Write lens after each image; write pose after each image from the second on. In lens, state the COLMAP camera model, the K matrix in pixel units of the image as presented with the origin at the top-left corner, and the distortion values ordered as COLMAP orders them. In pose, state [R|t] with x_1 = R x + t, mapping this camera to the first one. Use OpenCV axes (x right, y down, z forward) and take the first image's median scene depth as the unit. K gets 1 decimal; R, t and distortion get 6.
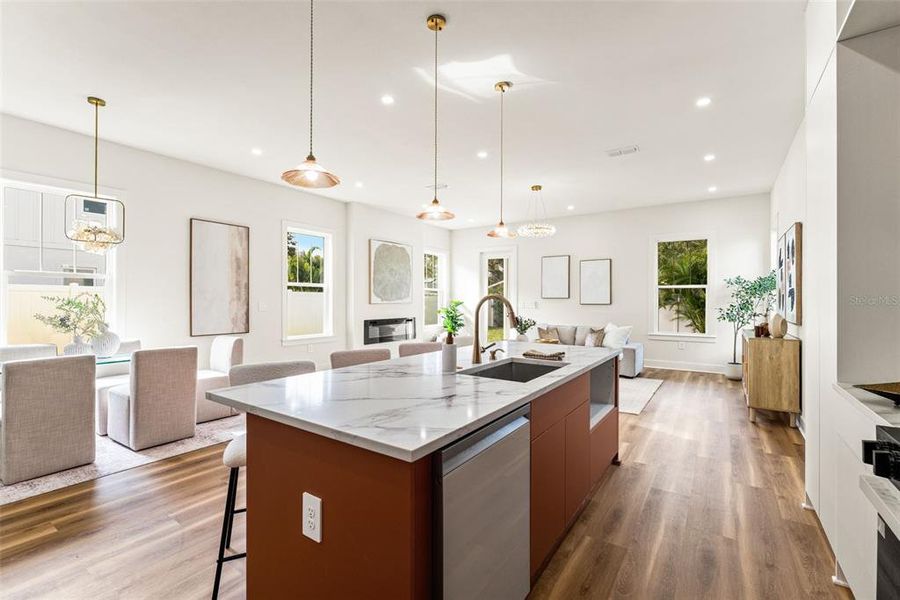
lens RADIAL K [[417.8, 0, 450.0], [0, 417.8, 300.0], [0, 0, 1]] dist [0.001281, -0.000011]
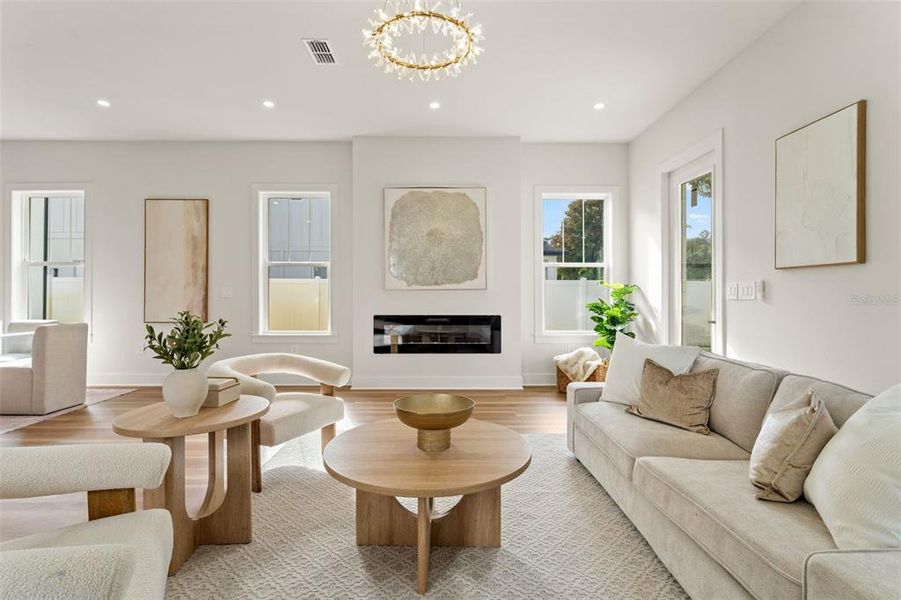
lens RADIAL K [[391.0, 0, 450.5], [0, 391.0, 300.0], [0, 0, 1]] dist [0.002617, 0.000844]
pose [[0.565515, 0.010823, -0.824667, 0.465071], [-0.000404, 0.999917, 0.012846, 0.022006], [0.824738, -0.006932, 0.565472, 0.951926]]
